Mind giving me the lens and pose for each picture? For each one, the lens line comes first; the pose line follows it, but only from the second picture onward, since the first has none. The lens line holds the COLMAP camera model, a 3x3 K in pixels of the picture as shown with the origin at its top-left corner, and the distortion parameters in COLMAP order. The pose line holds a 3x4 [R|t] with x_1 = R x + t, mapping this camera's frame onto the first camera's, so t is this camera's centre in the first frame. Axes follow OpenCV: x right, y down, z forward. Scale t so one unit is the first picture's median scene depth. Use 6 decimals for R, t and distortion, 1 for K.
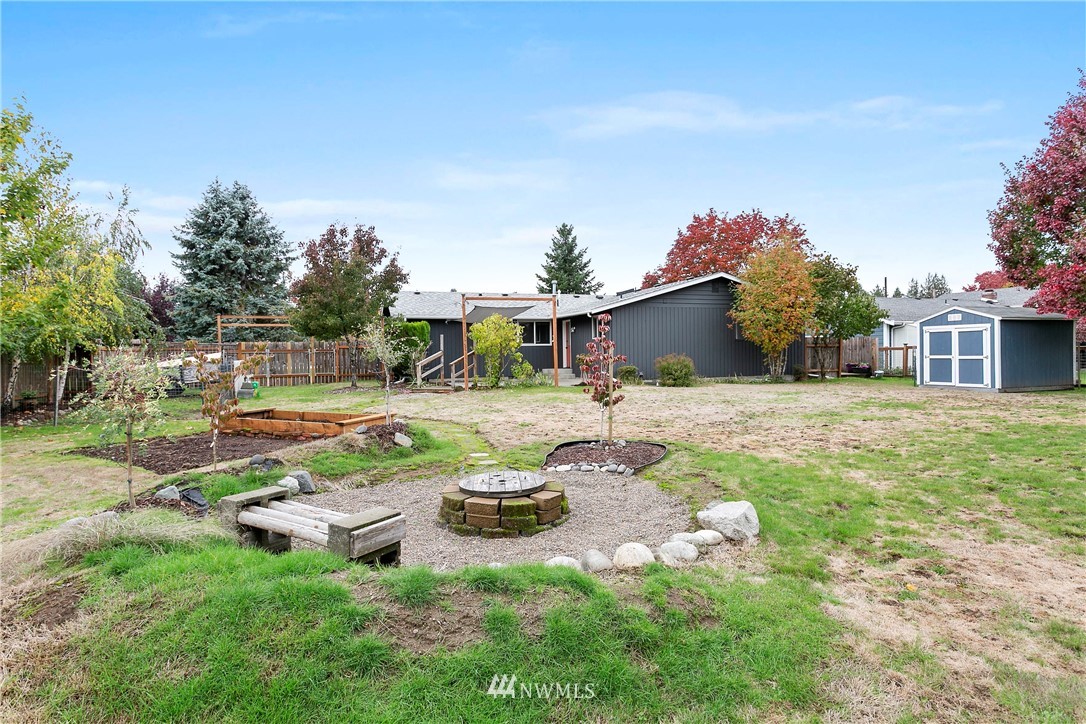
lens RADIAL K [[569.8, 0, 543.8], [0, 569.8, 353.4], [0, 0, 1]] dist [0.001167, 0.000133]
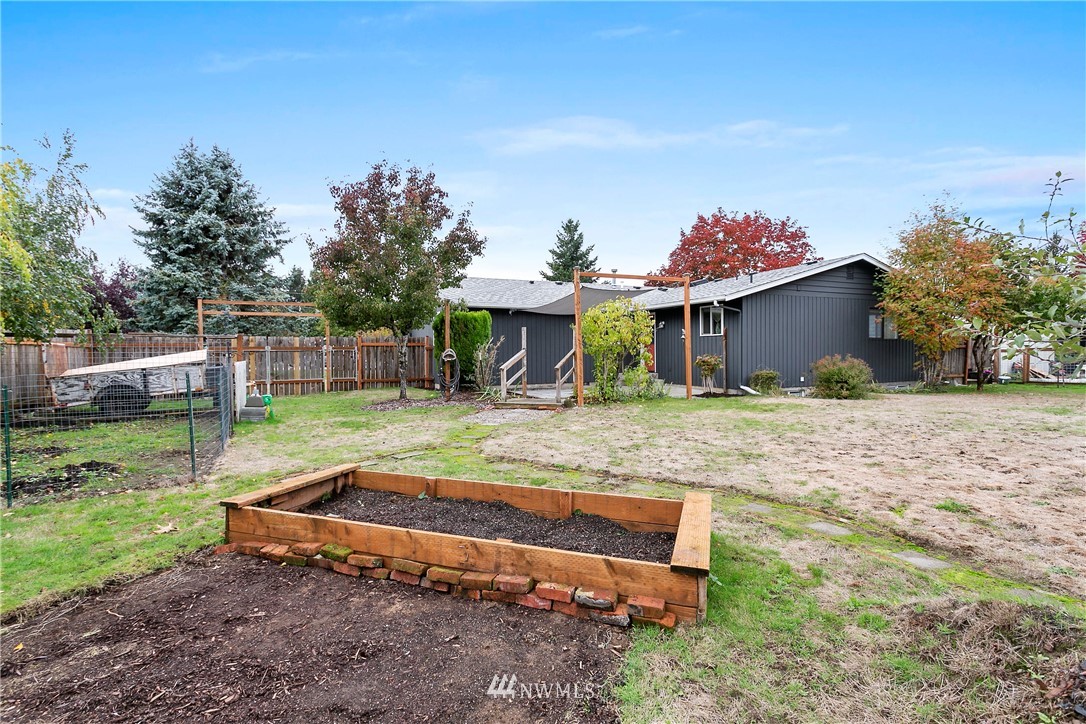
lens RADIAL K [[516.2, 0, 541.2], [0, 516.2, 354.3], [0, 0, 1]] dist [0.001282, 0.000430]
pose [[0.996074, 0.005280, 0.088364, -0.137831], [-0.005126, 0.999985, -0.001969, 0.001907], [-0.088373, 0.001508, 0.996086, 0.216091]]
